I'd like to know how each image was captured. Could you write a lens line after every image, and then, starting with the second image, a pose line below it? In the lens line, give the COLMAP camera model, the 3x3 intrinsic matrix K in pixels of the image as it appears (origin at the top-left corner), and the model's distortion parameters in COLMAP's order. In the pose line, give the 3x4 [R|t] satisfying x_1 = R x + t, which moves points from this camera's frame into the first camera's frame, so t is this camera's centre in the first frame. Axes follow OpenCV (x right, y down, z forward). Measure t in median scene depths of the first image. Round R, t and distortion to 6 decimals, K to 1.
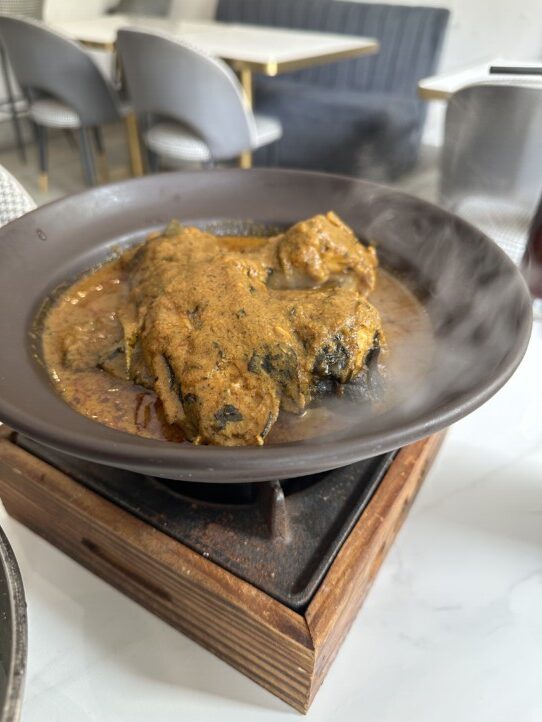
lens RADIAL K [[500.8, 0, 271.0], [0, 500.8, 361.0], [0, 0, 1]] dist [-0.000283, -0.001092]
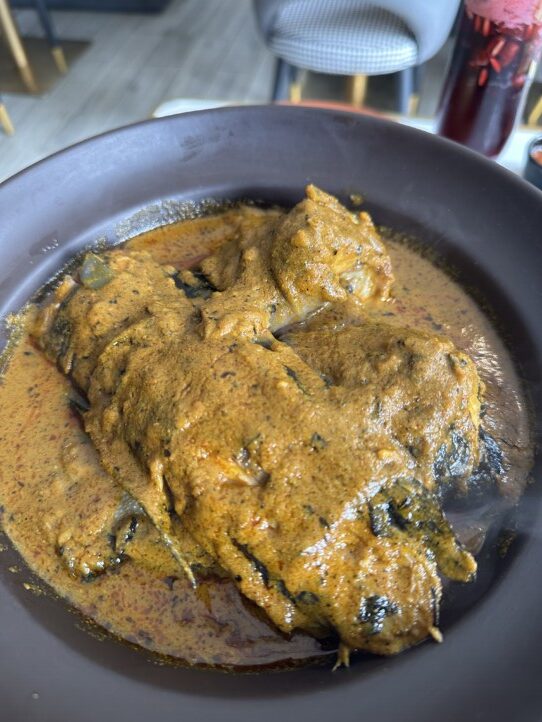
lens RADIAL K [[500.8, 0, 271.0], [0, 500.8, 361.0], [0, 0, 1]] dist [-0.000283, -0.001092]
pose [[0.923109, -0.352233, 0.154277, -0.191496], [0.299825, 0.910496, 0.284783, -0.424790], [-0.240778, -0.216630, 0.946096, 0.411086]]
